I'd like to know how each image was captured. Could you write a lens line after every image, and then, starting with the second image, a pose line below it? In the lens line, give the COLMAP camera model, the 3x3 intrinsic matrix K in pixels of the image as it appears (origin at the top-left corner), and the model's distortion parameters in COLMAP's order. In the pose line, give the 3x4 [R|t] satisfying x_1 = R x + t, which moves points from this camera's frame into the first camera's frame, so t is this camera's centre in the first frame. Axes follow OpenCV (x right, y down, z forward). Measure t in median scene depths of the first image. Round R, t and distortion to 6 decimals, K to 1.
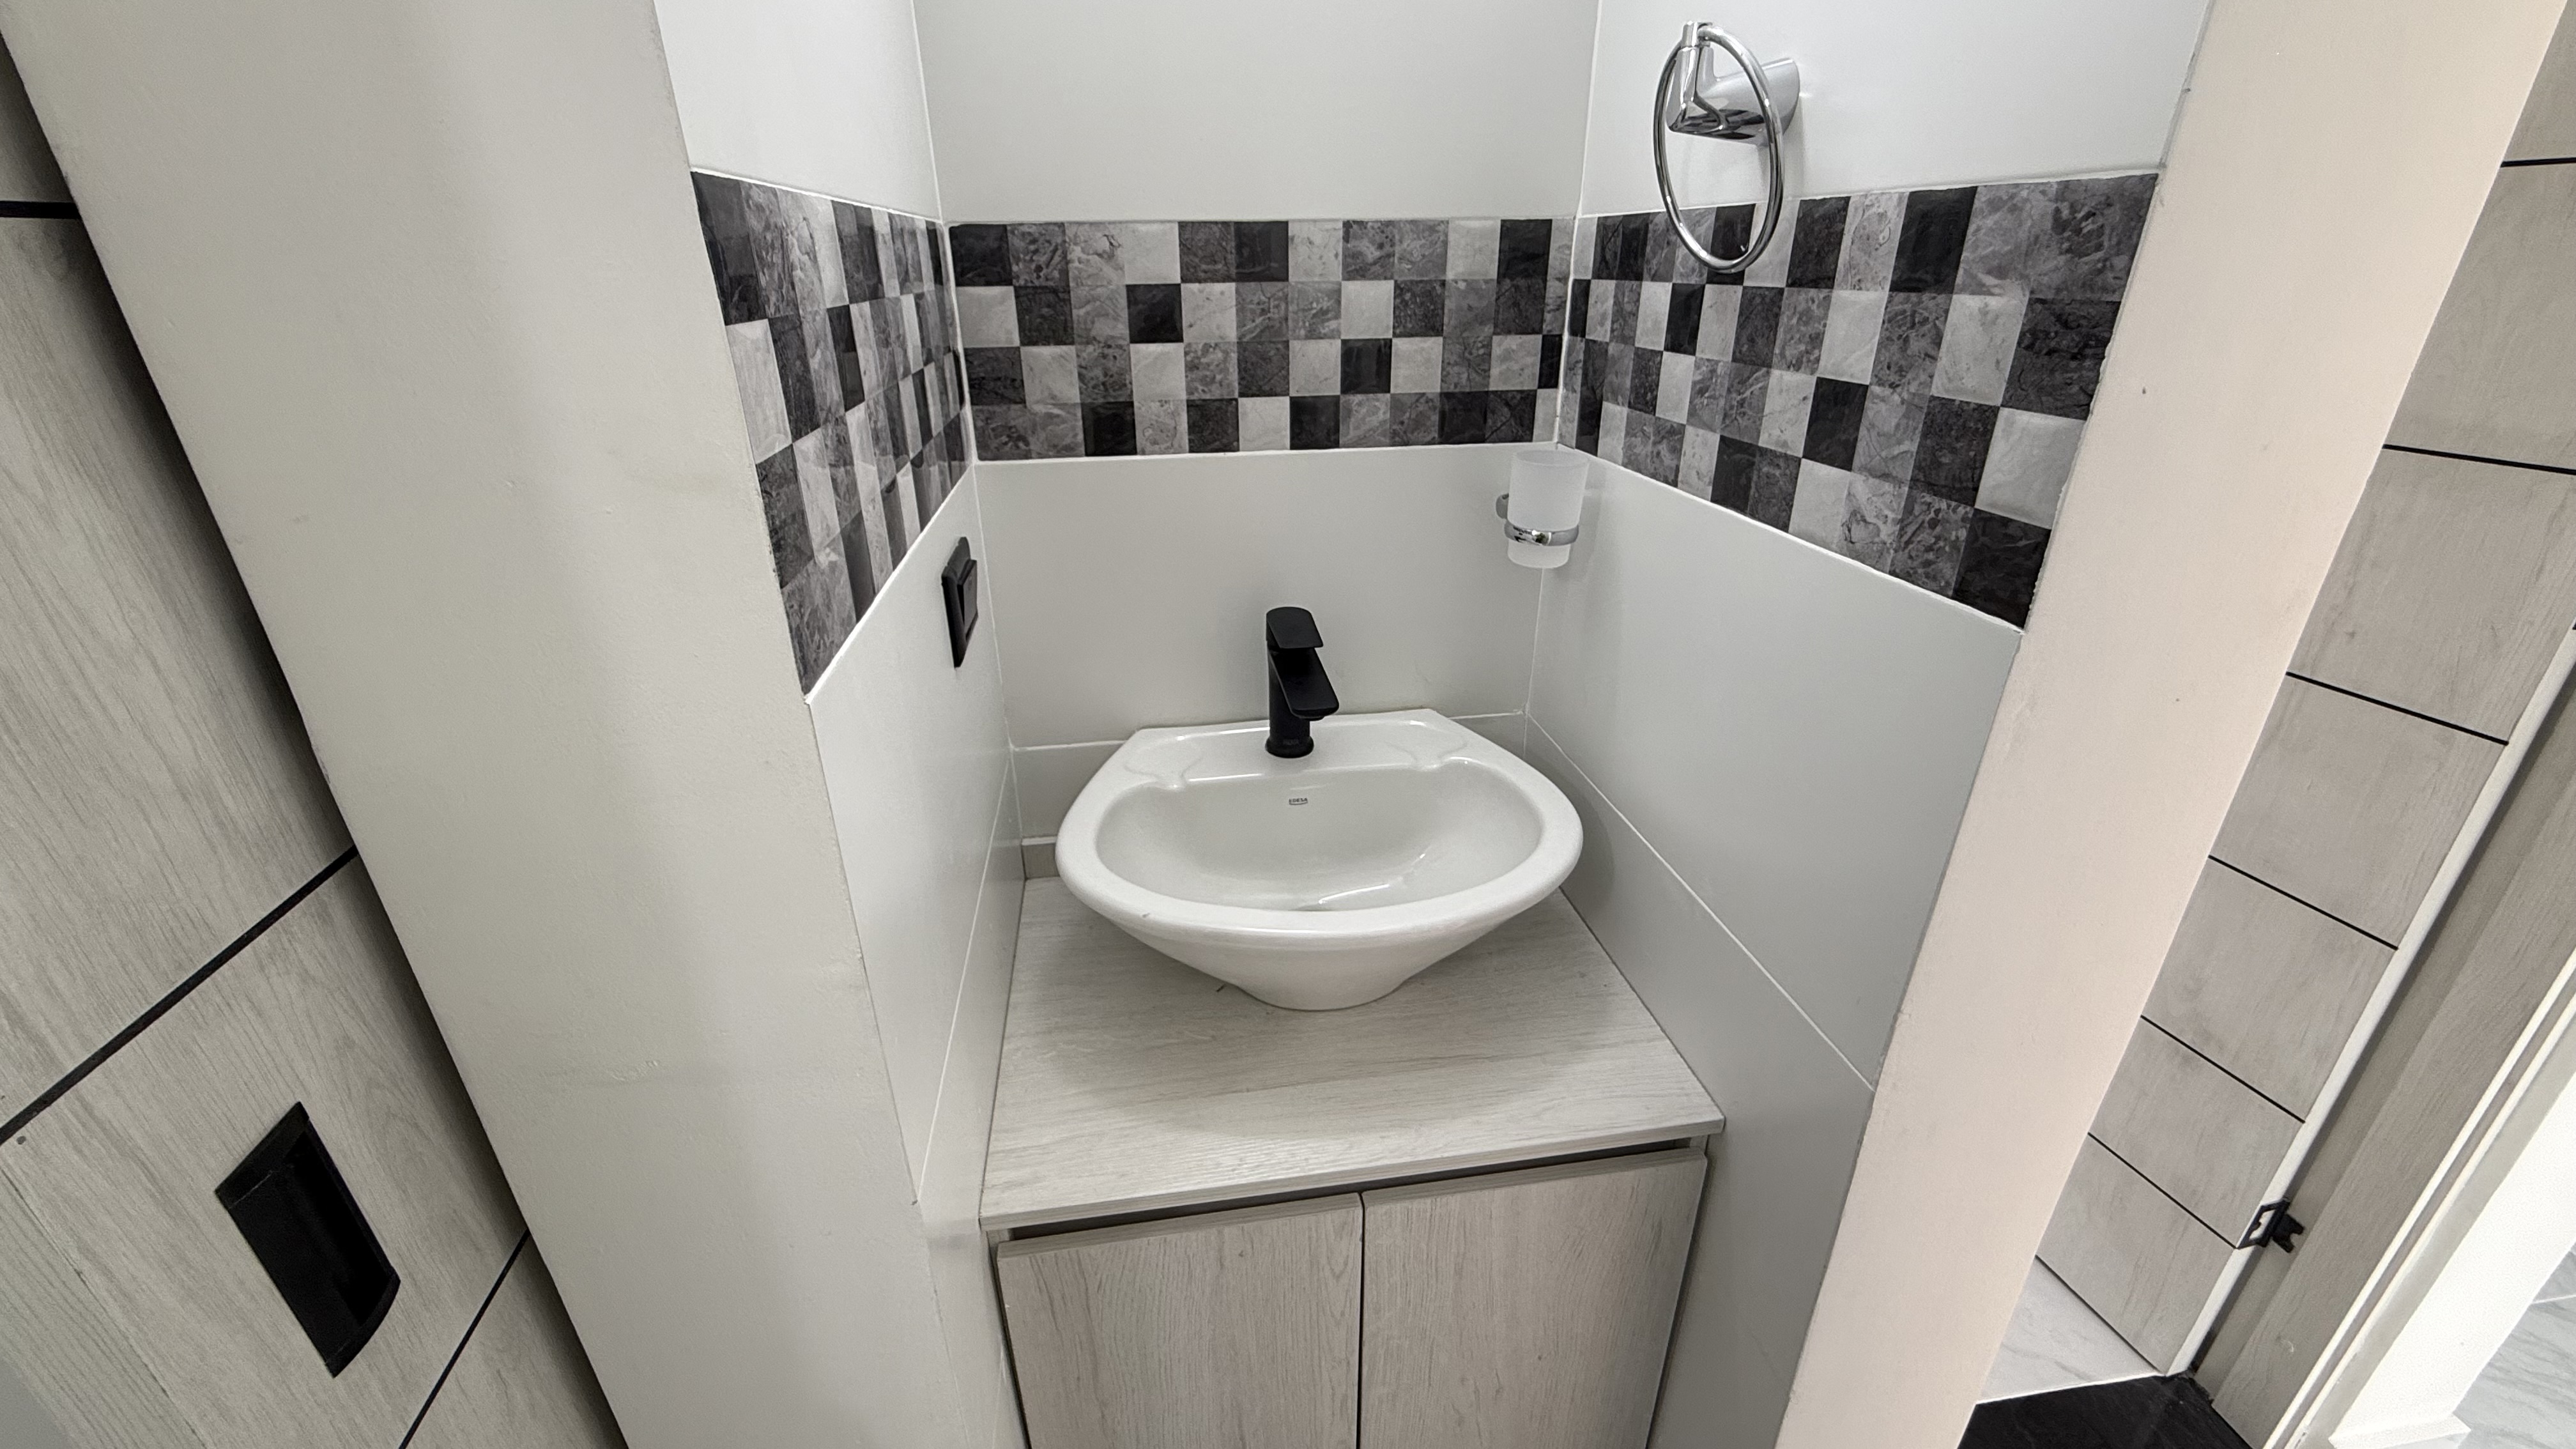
lens RADIAL K [[1025.1, 0, 1279.8], [0, 1025.1, 728.7], [0, 0, 1]] dist [0.000883, 0.000774]
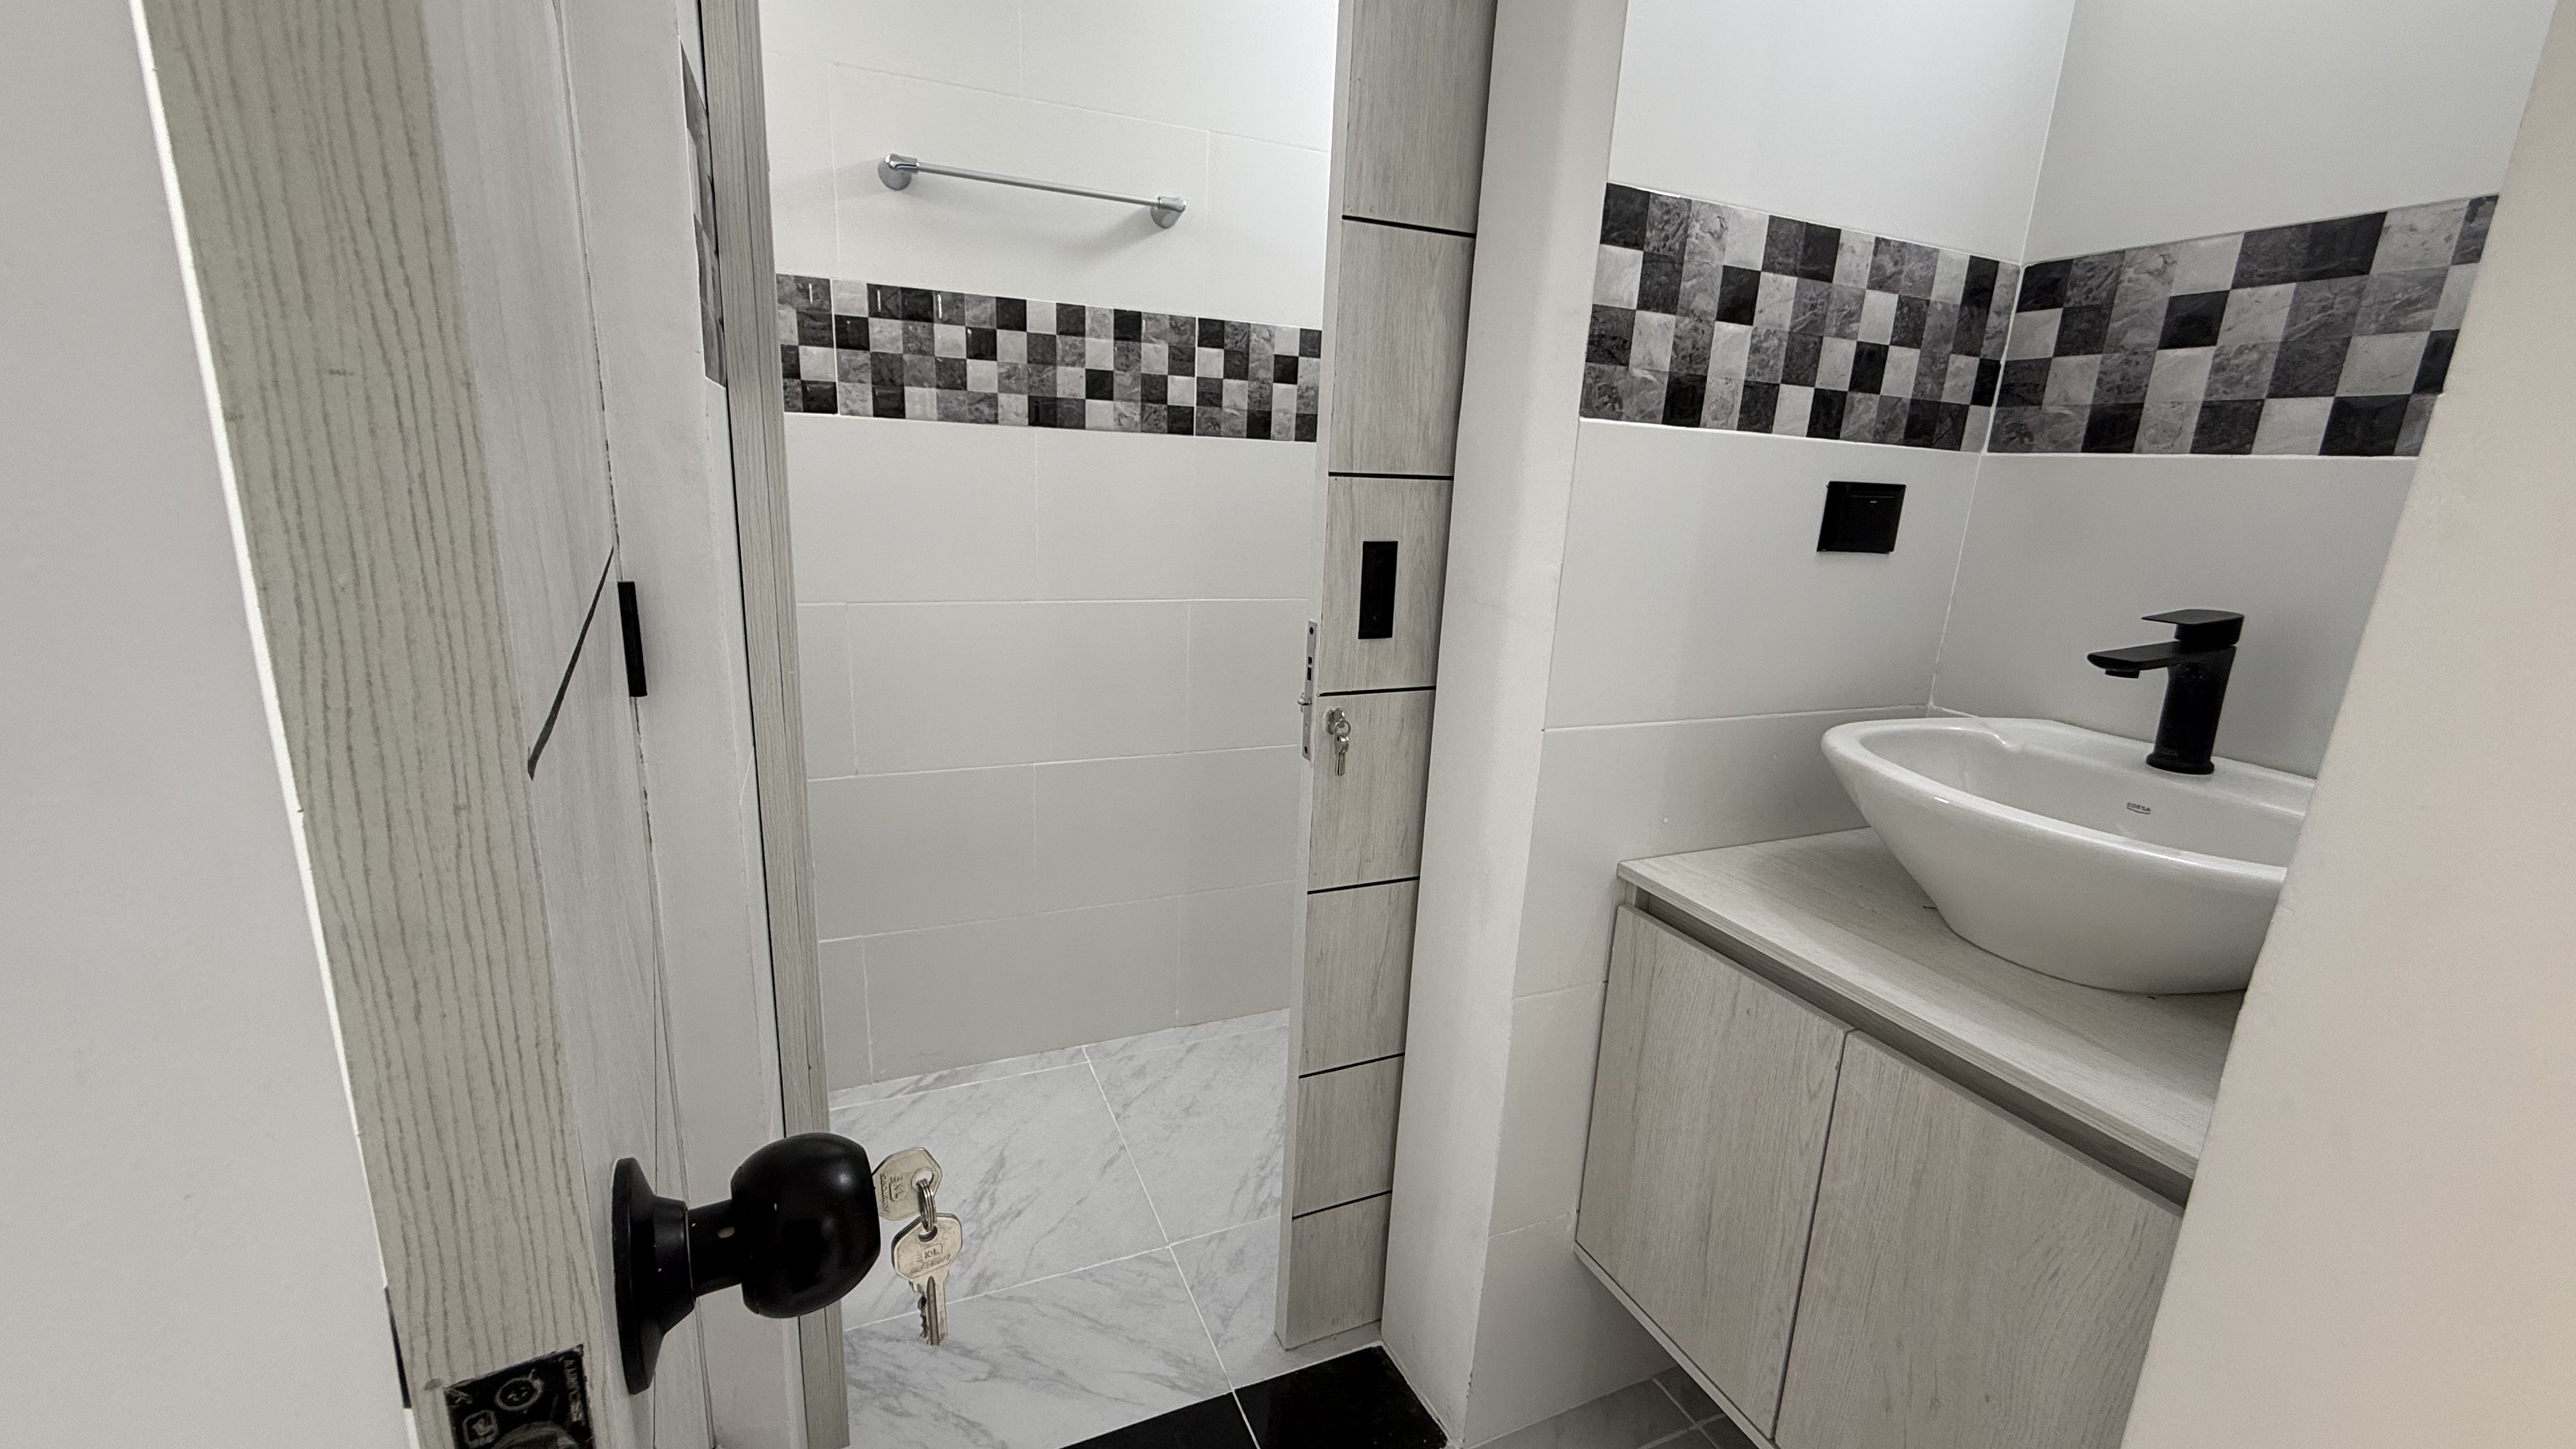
lens RADIAL K [[1025.1, 0, 1292.4], [0, 1025.1, 712.6], [0, 0, 1]] dist [0.000883, 0.000774]
pose [[0.273155, 0.252236, -0.928312, 0.709517], [-0.447519, 0.887548, 0.109478, 0.257069], [0.851536, 0.385533, 0.355319, -0.020022]]
